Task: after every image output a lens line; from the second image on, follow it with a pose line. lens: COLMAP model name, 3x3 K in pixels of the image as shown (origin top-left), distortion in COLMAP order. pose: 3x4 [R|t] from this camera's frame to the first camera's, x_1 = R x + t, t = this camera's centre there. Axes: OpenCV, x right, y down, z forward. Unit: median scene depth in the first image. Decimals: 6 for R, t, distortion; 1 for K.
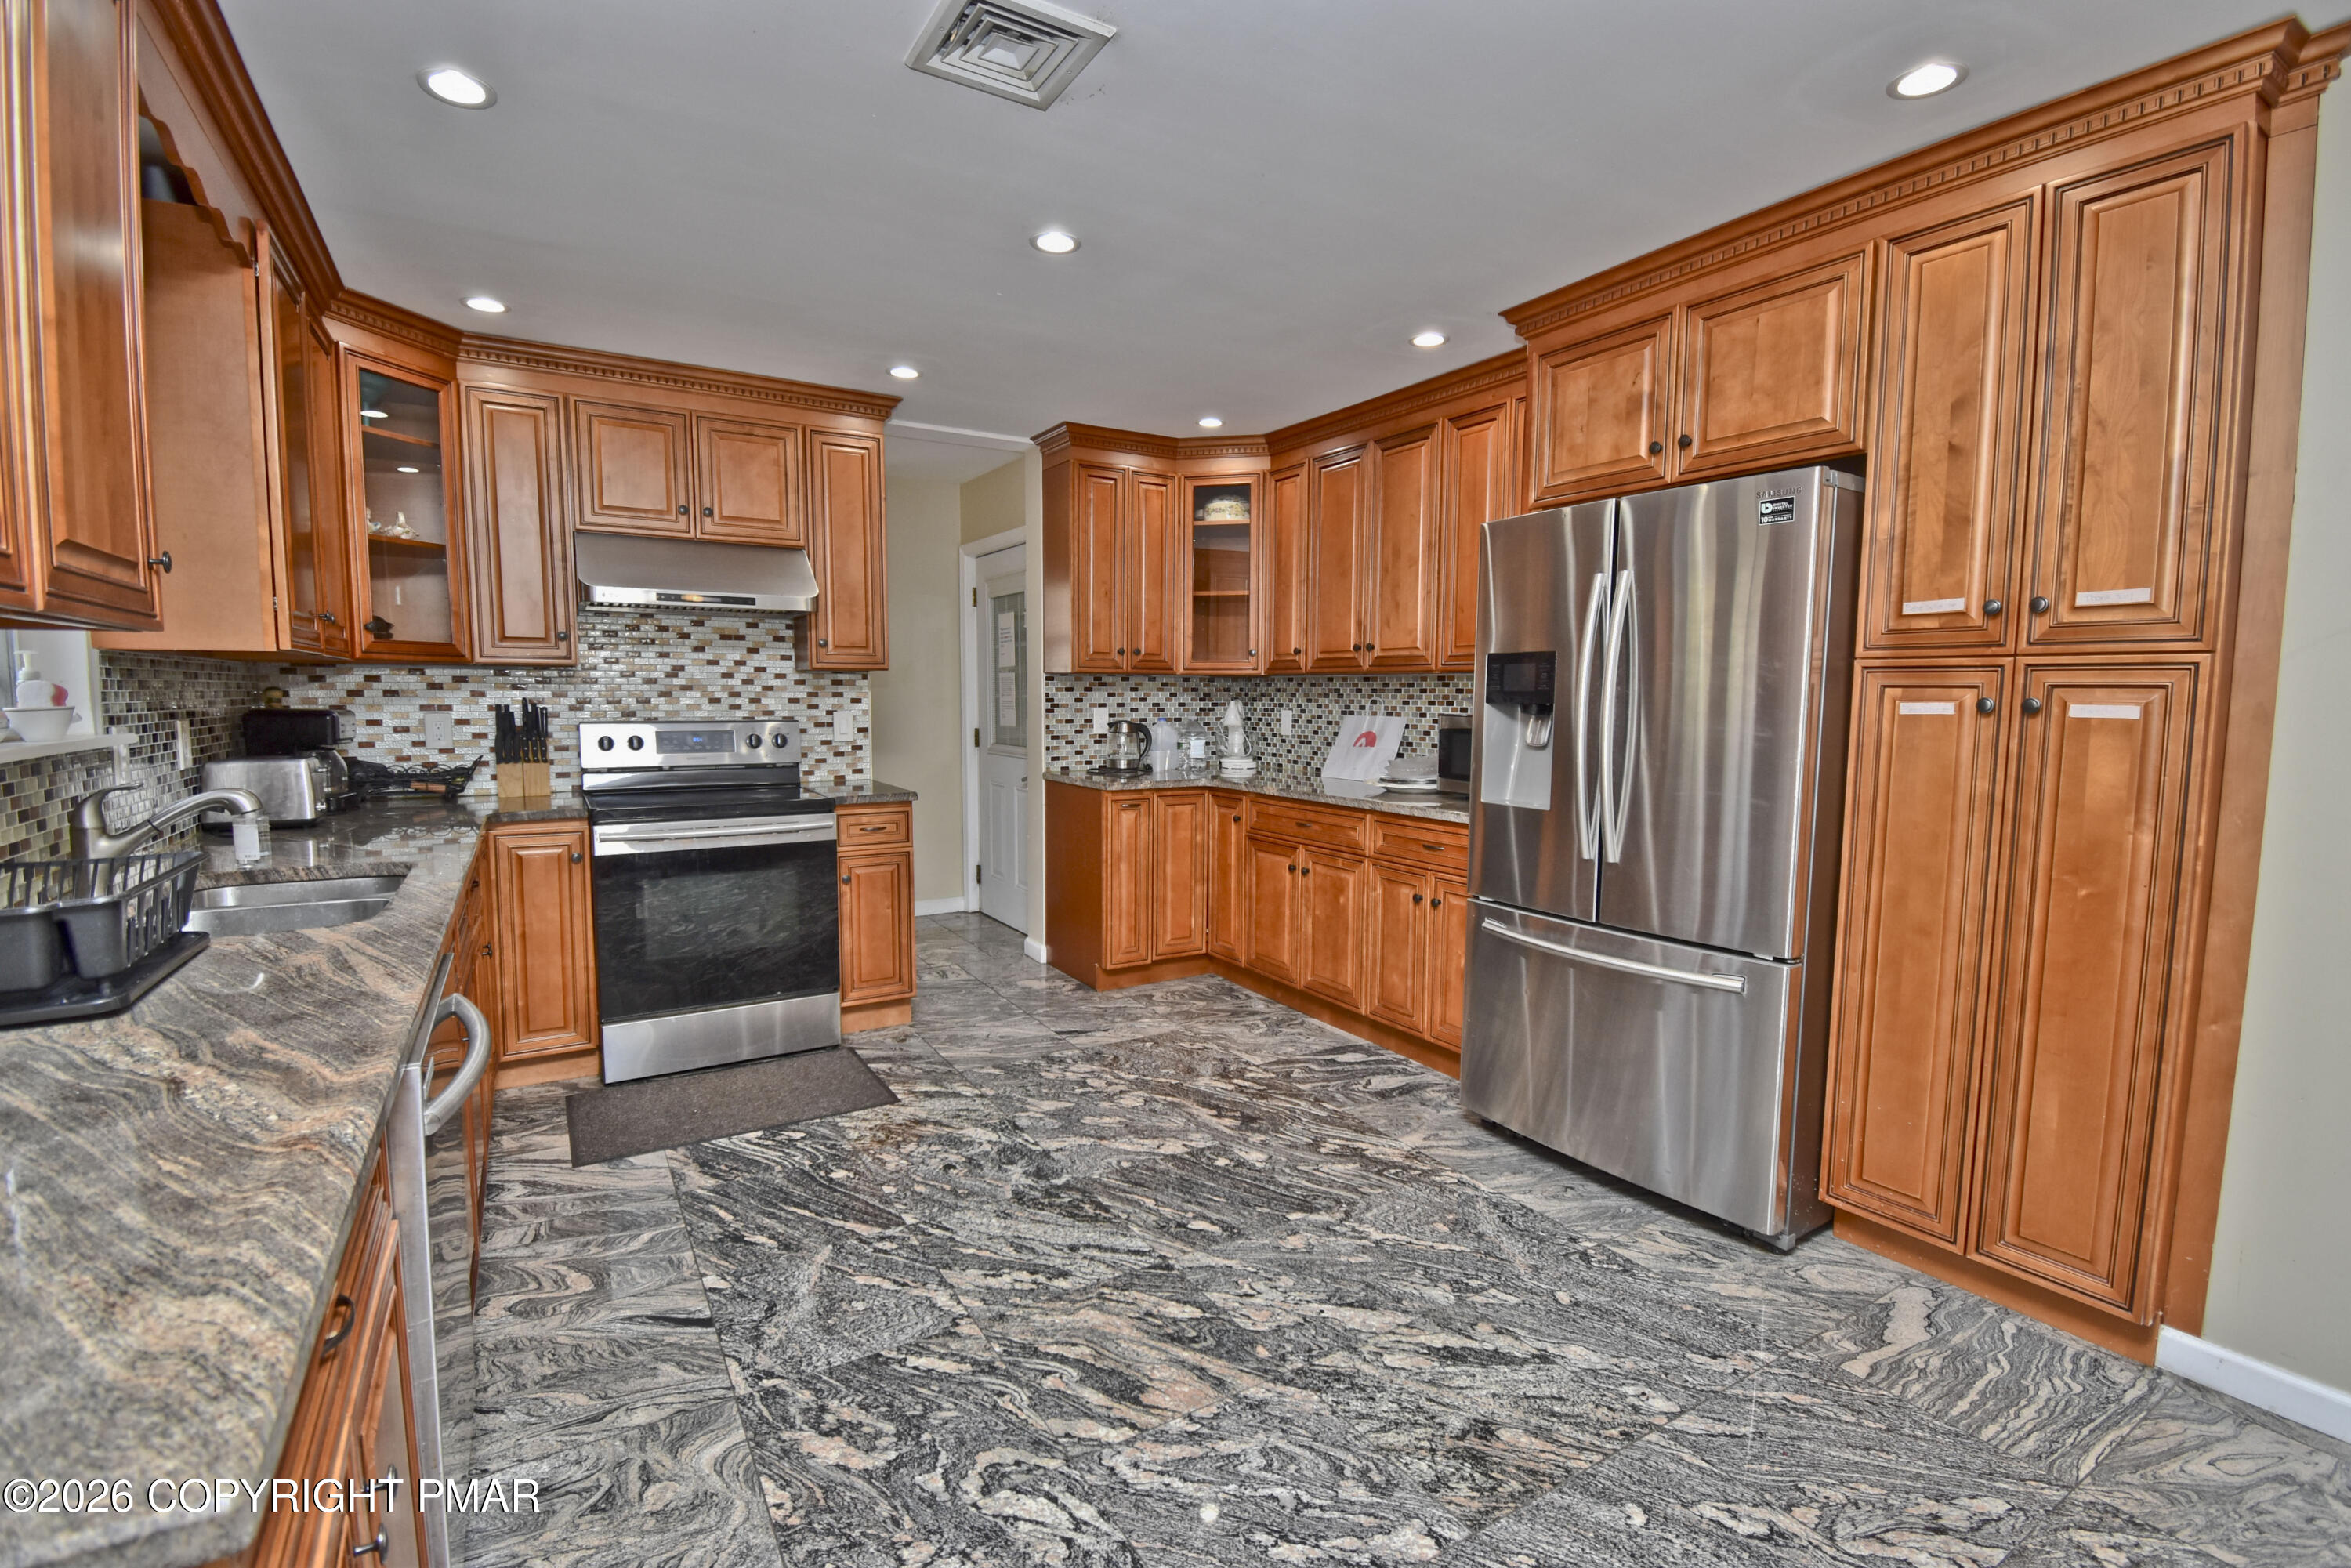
lens RADIAL K [[1060.0, 0, 1186.4], [0, 1060.0, 780.9], [0, 0, 1]] dist [0.006996, -0.015135]
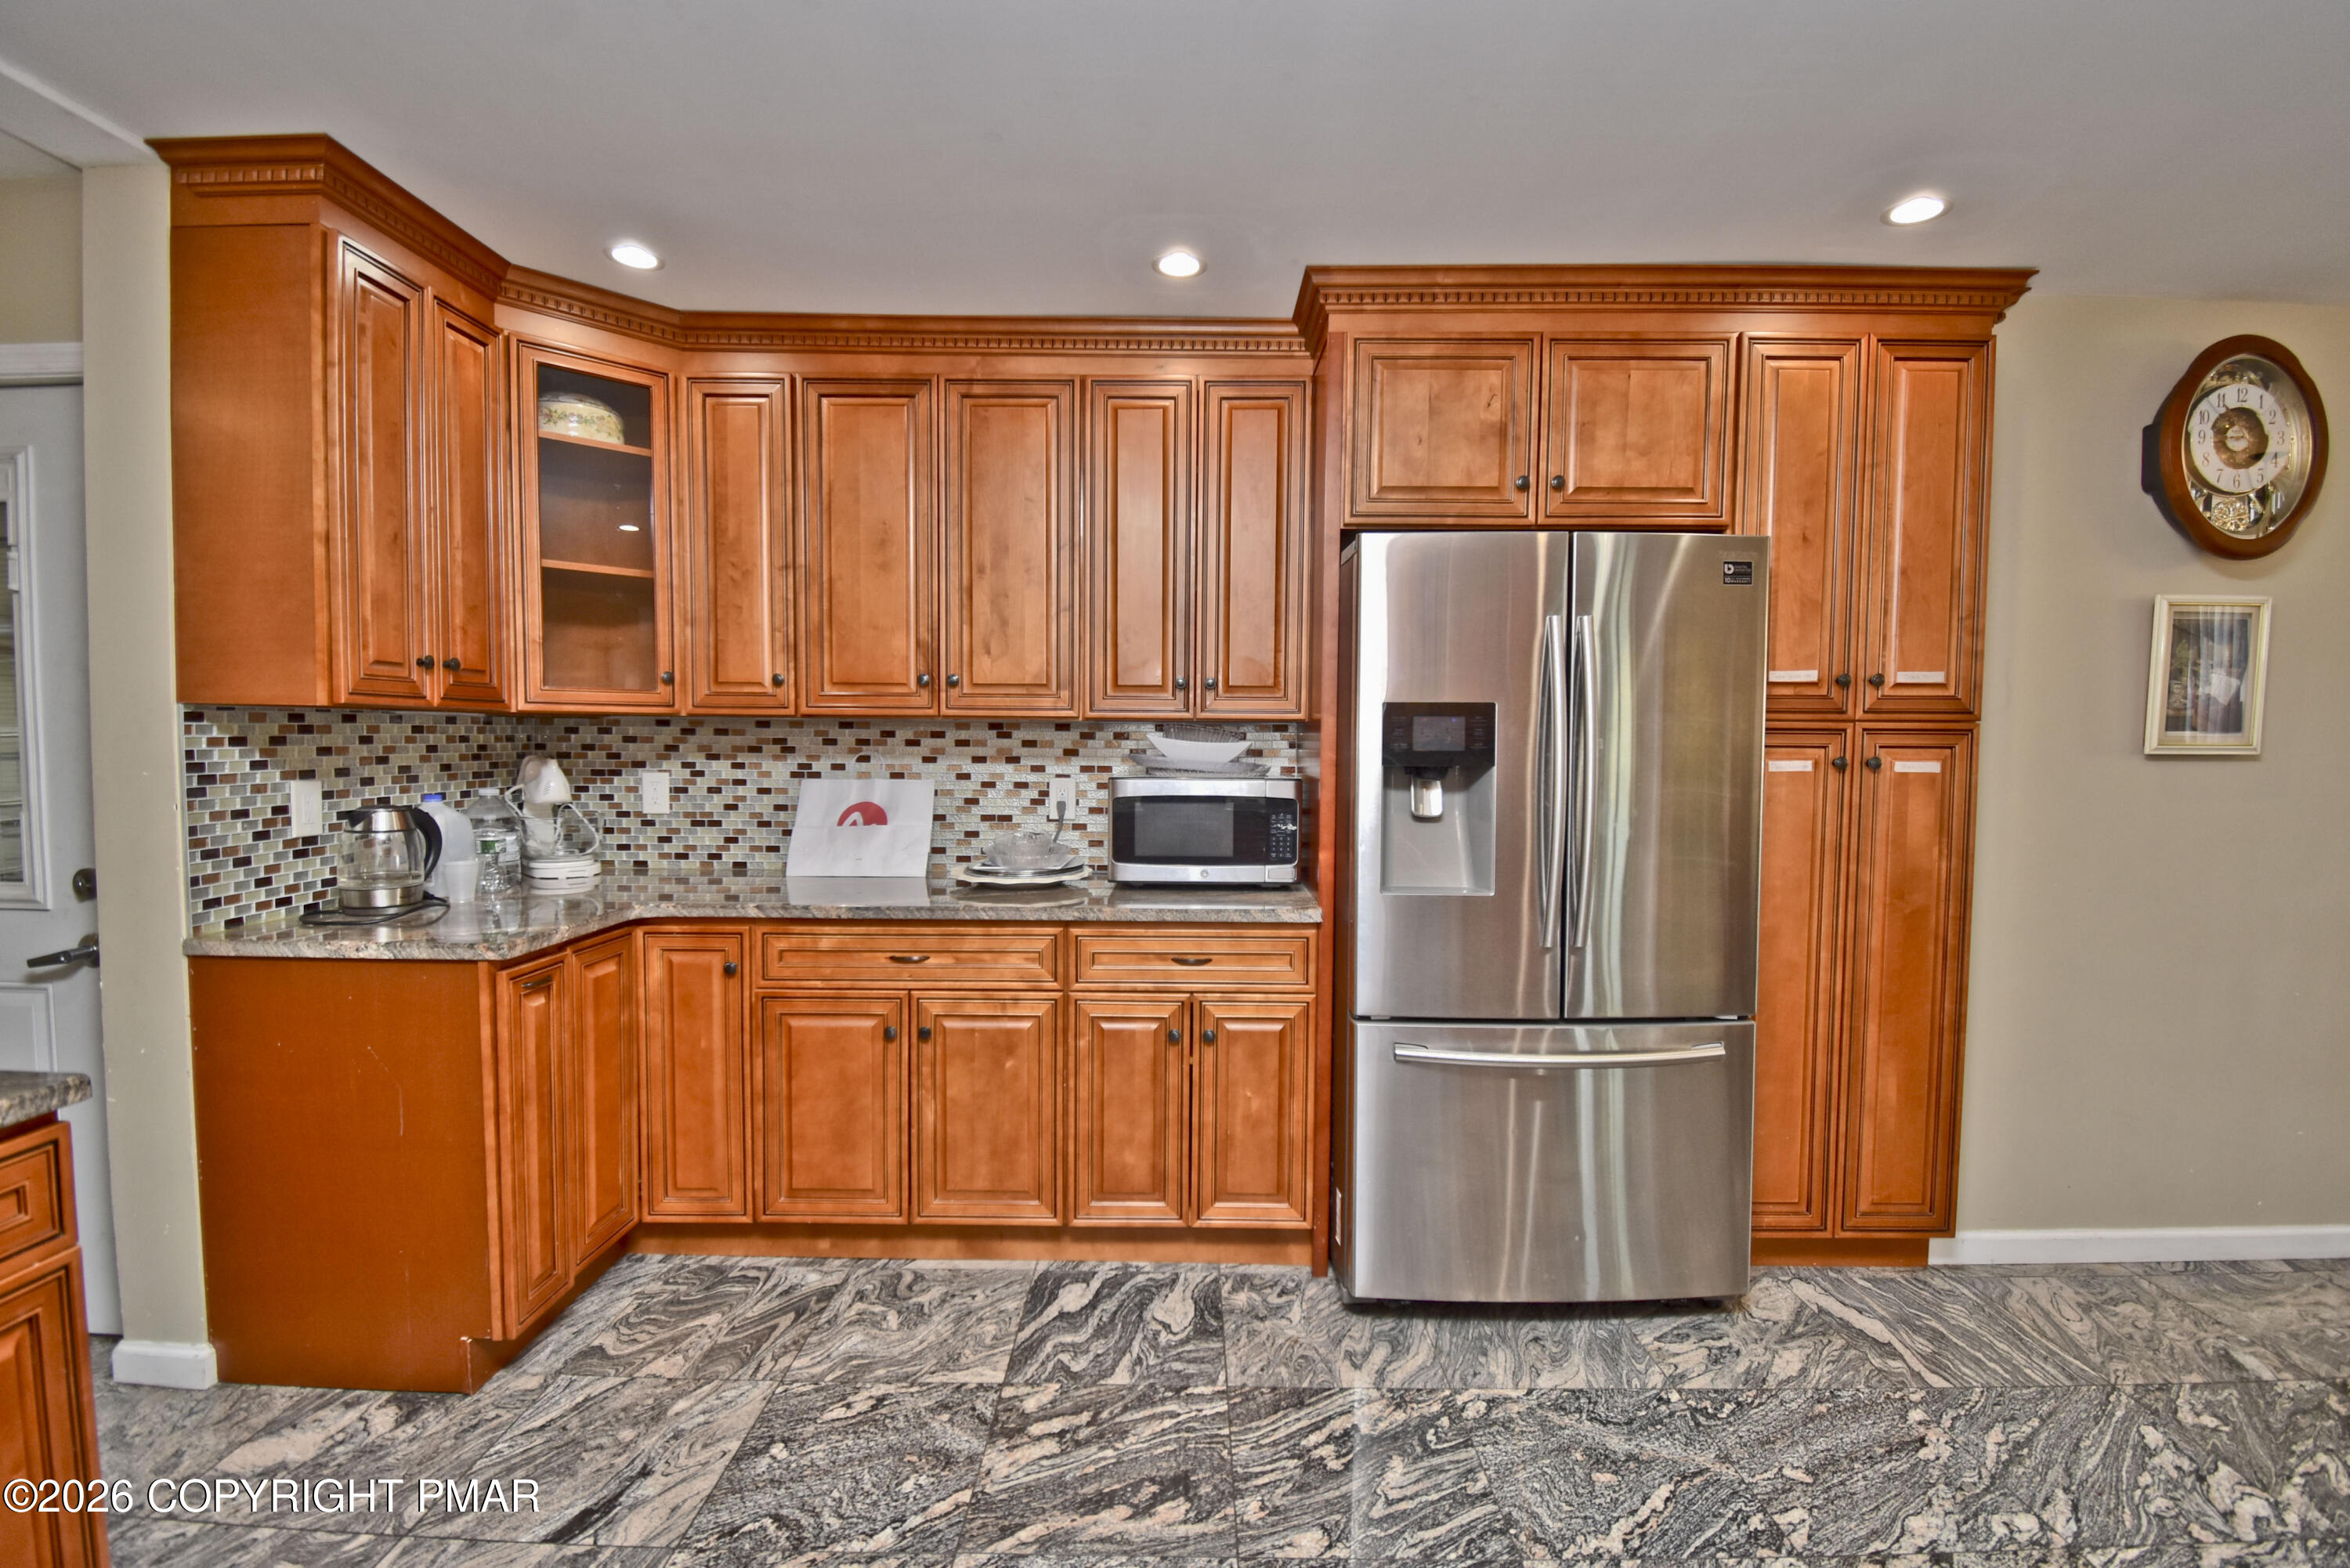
lens RADIAL K [[1059.5, 0, 1192.6], [0, 1059.5, 784.9], [0, 0, 1]] dist [0.006996, -0.015135]
pose [[0.526453, -0.039438, 0.849289, -0.428197], [0.066257, 0.997789, 0.005262, -0.069738], [-0.847619, 0.053501, 0.527902, 0.682657]]
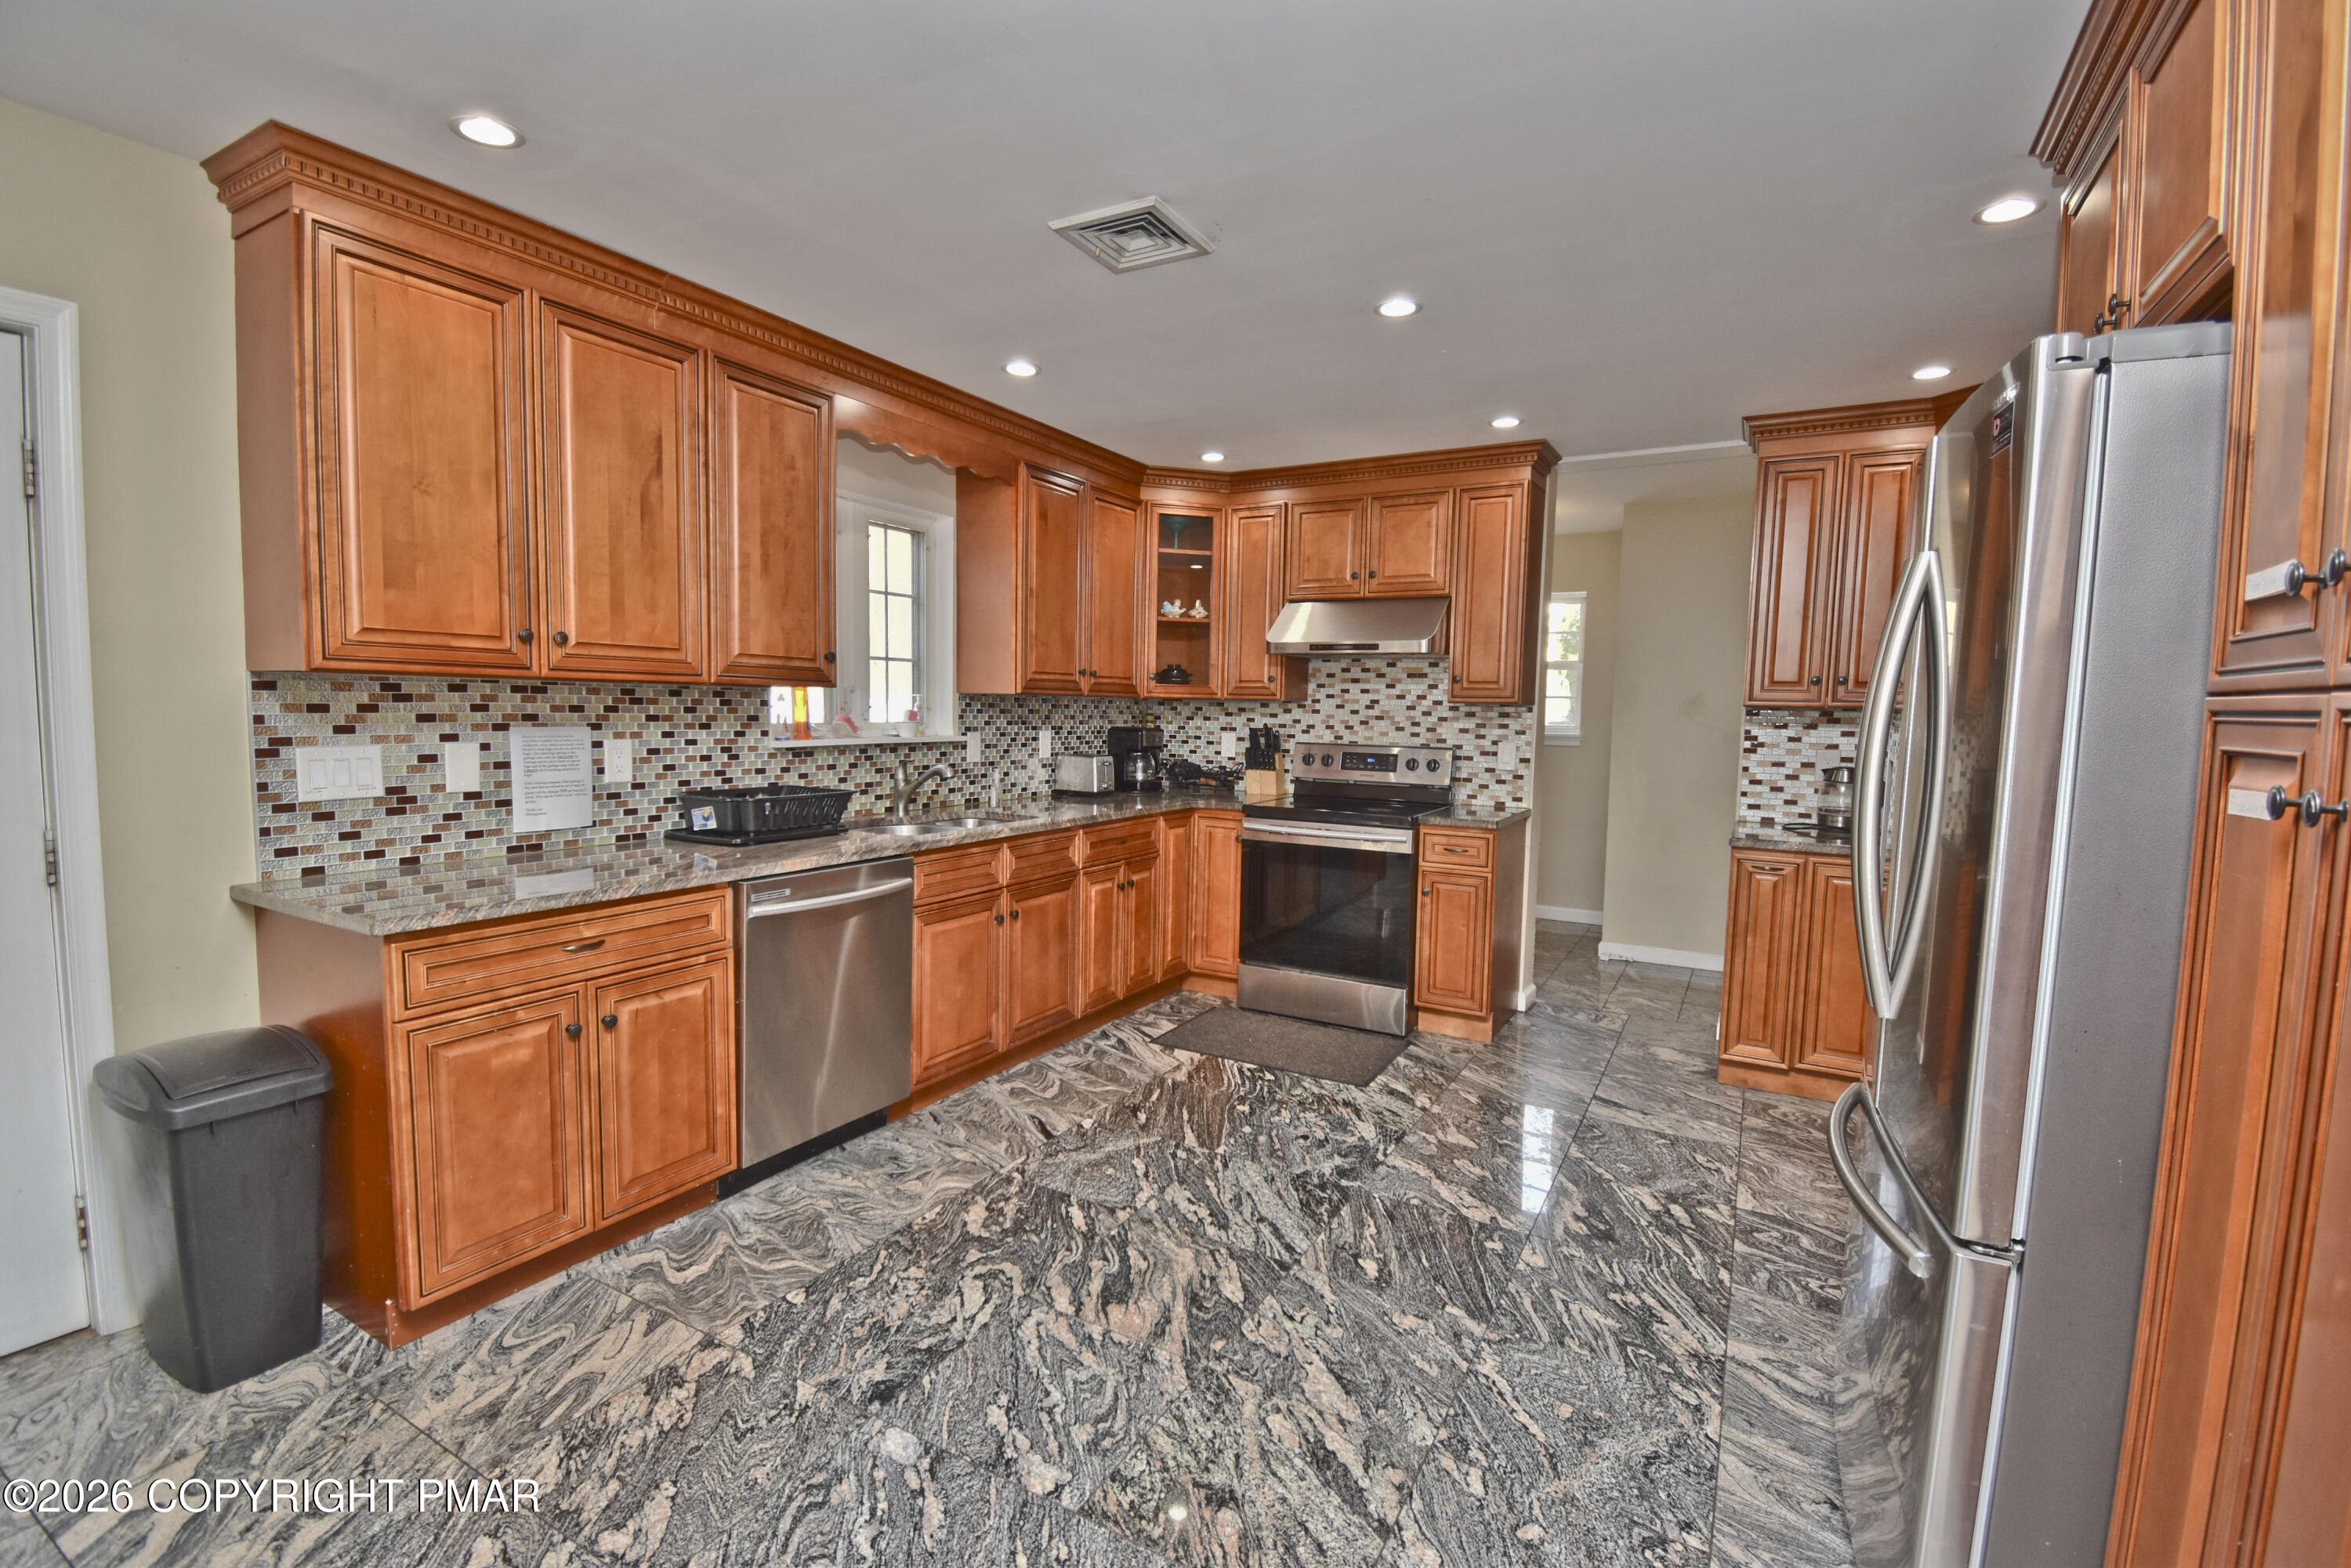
lens RADIAL K [[1060.0, 0, 1157.4], [0, 1060.0, 776.3], [0, 0, 1]] dist [0.006996, -0.015135]
pose [[0.467028, 0.066690, -0.881724, 0.631952], [-0.092974, 0.995328, 0.026037, -0.037043], [0.879341, 0.069817, 0.471046, 0.267159]]
